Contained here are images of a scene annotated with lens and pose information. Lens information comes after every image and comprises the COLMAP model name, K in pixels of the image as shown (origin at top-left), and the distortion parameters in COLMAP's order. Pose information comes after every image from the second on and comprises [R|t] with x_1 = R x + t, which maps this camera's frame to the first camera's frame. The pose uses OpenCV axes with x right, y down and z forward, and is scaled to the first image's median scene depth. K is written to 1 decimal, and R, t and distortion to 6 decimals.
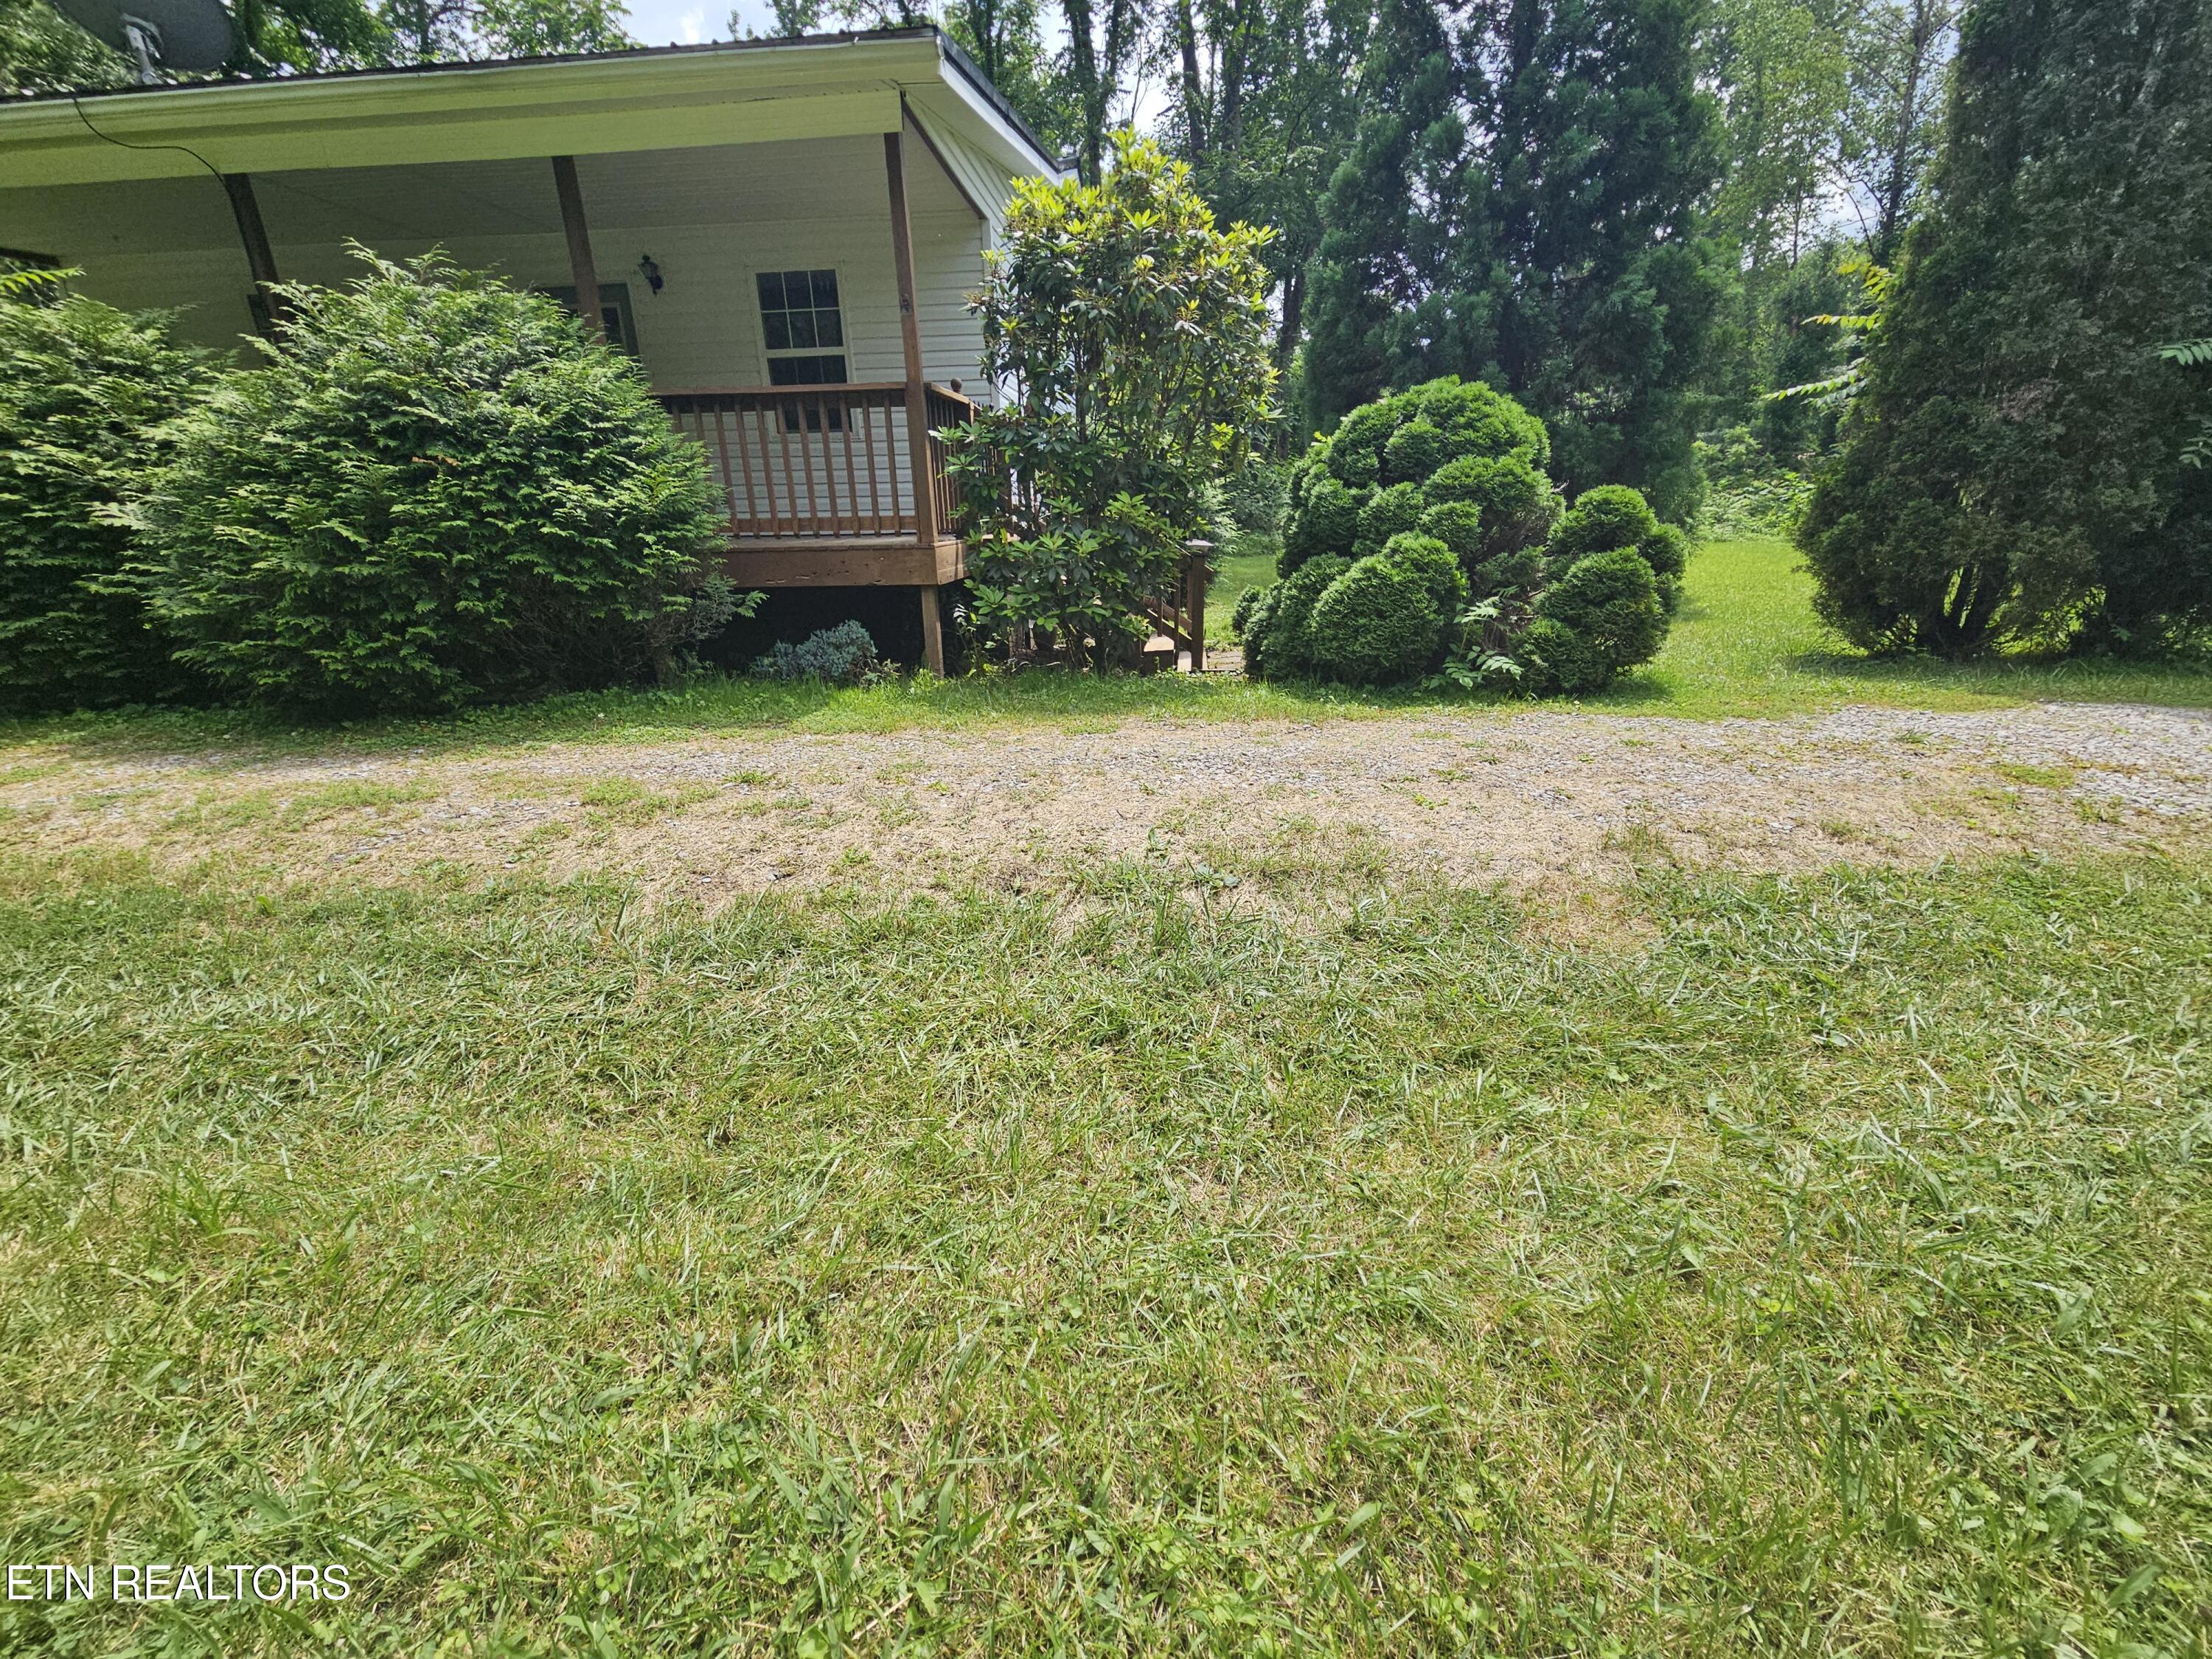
lens RADIAL K [[908.9, 0, 1103.2], [0, 908.9, 857.2], [0, 0, 1]] dist [0.000388, -0.000208]
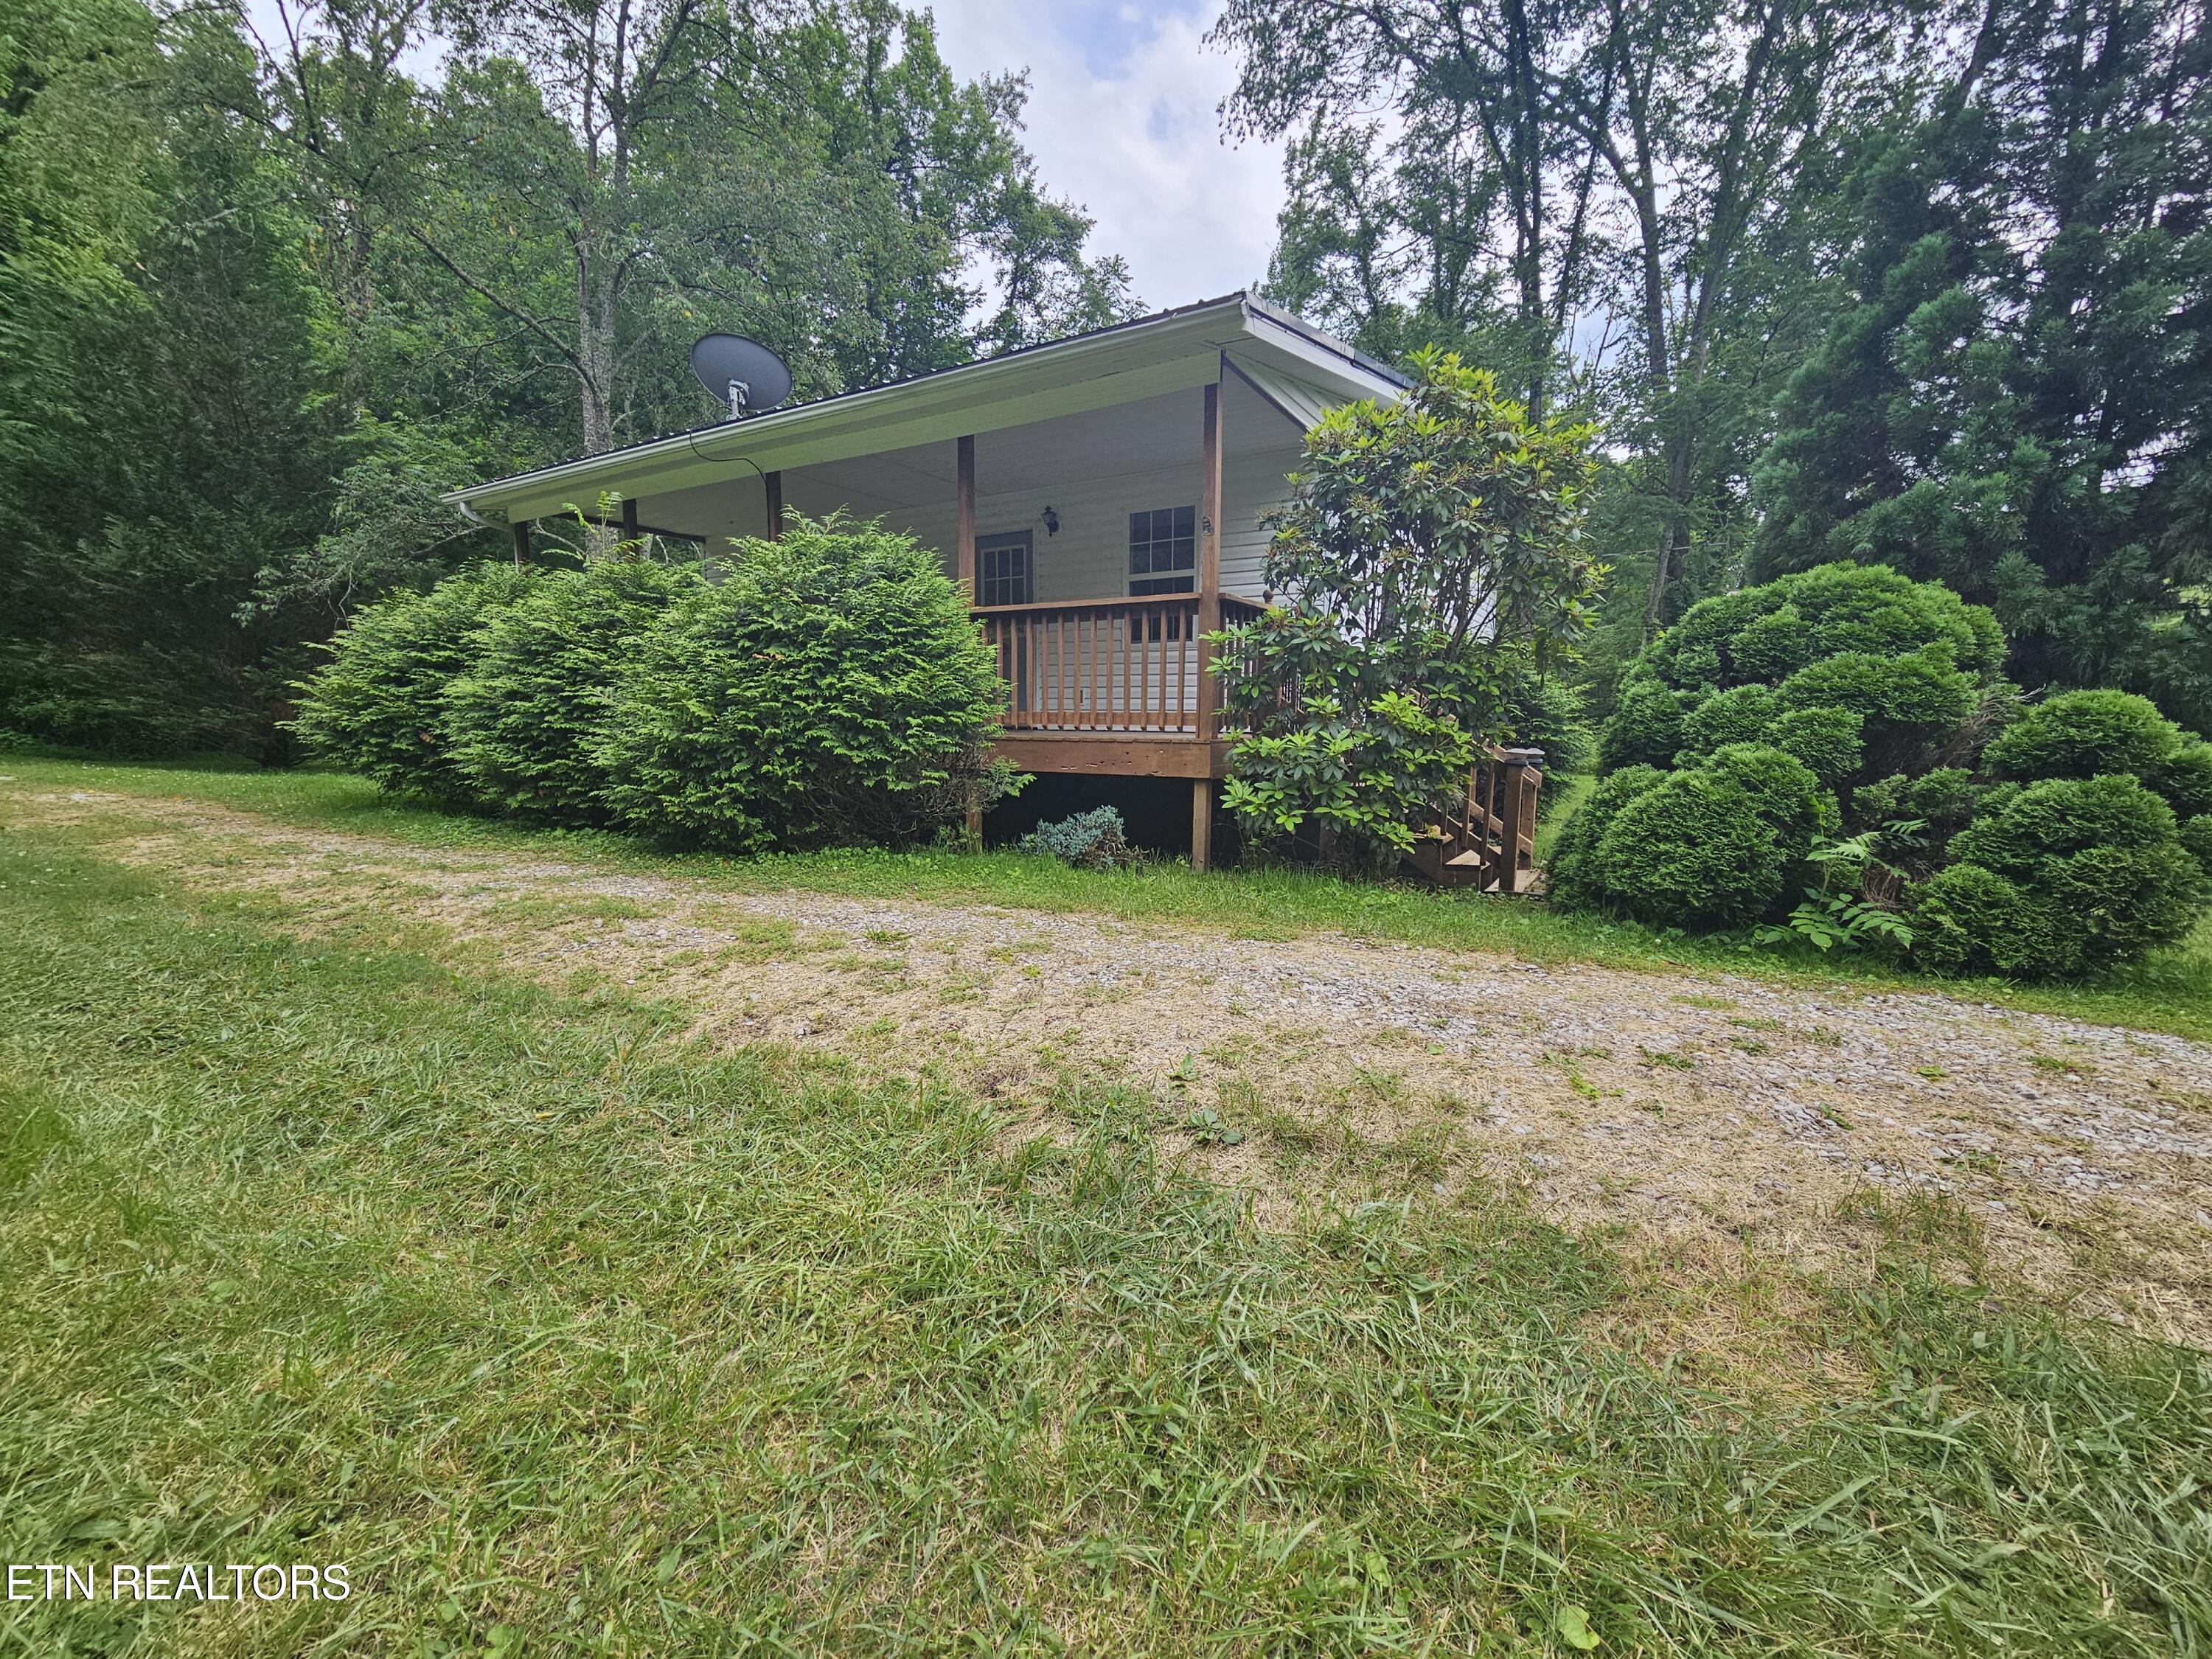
lens RADIAL K [[917.0, 0, 1099.6], [0, 917.0, 853.0], [0, 0, 1]] dist [0.002859, -0.002542]
pose [[0.898326, 0.087961, -0.430434, 0.229329], [-0.179993, 0.967438, -0.177951, -0.031296], [0.400765, 0.237333, 0.884907, 0.125500]]
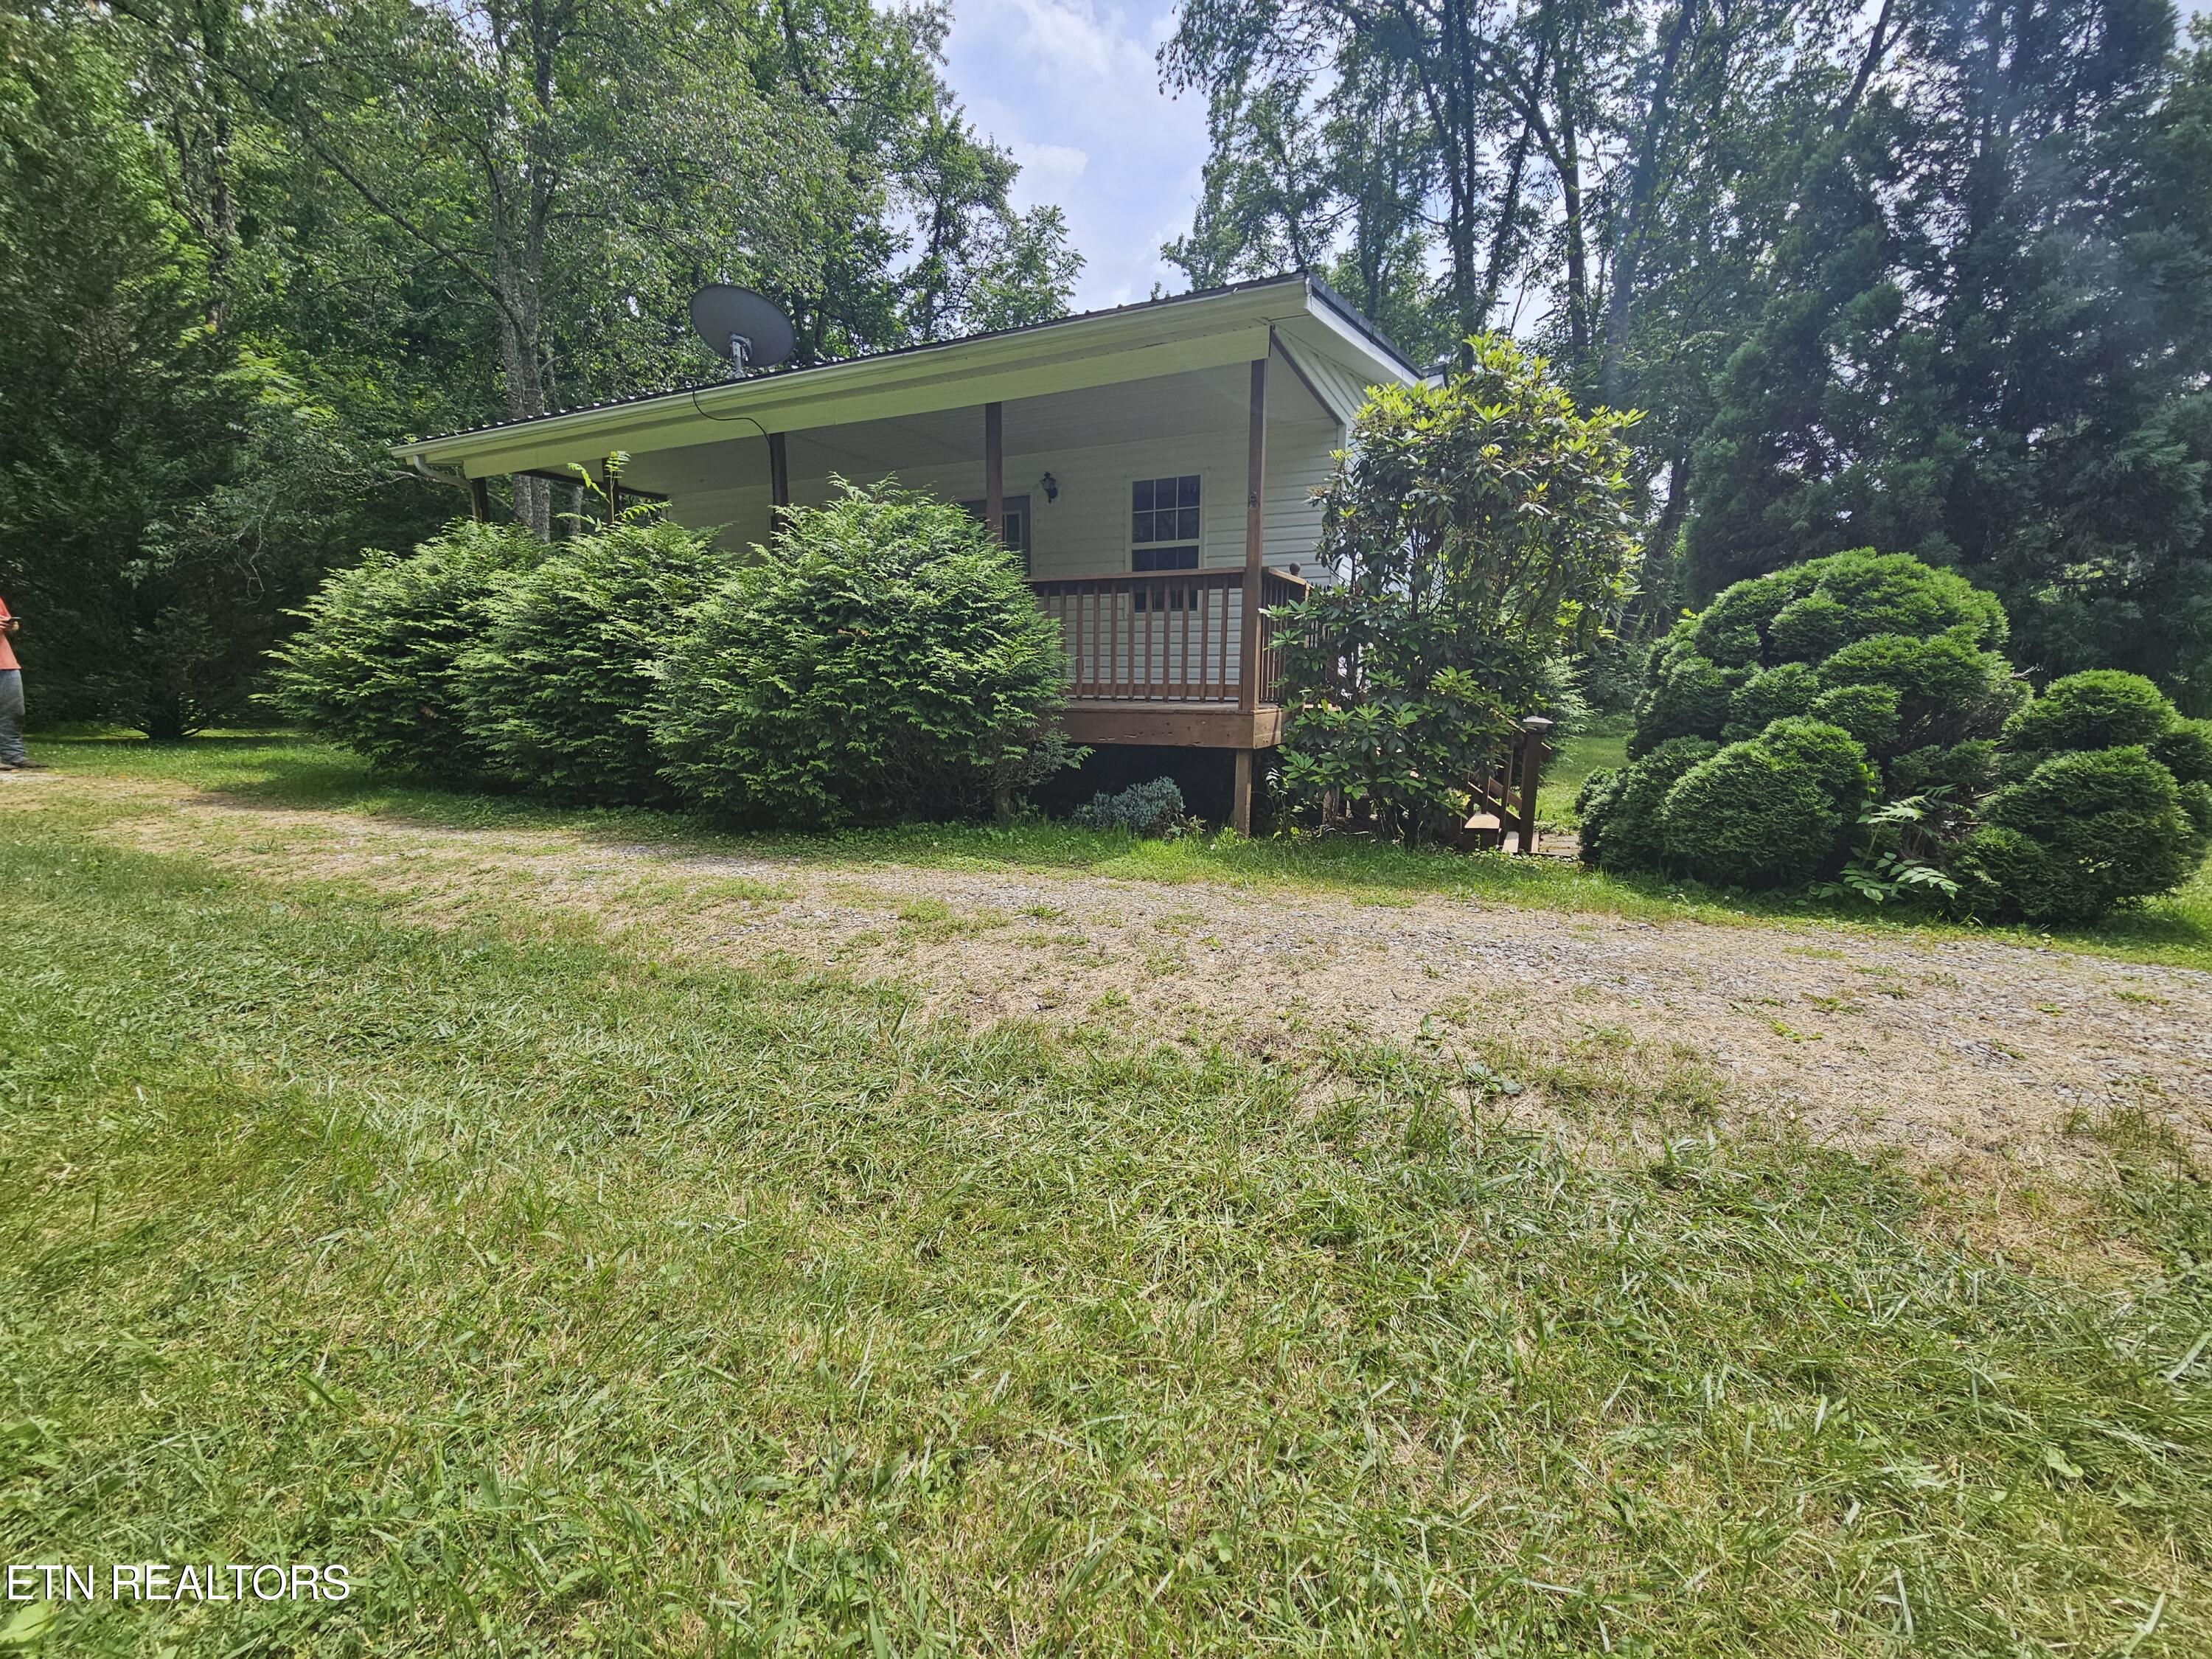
lens RADIAL K [[913.9, 0, 1098.7], [0, 913.9, 855.0], [0, 0, 1]] dist [0.002526, -0.002001]
pose [[0.934893, 0.089217, -0.343534, 0.032945], [-0.148304, 0.977542, -0.149722, -0.001313], [0.322462, 0.190922, 0.927129, 0.008124]]
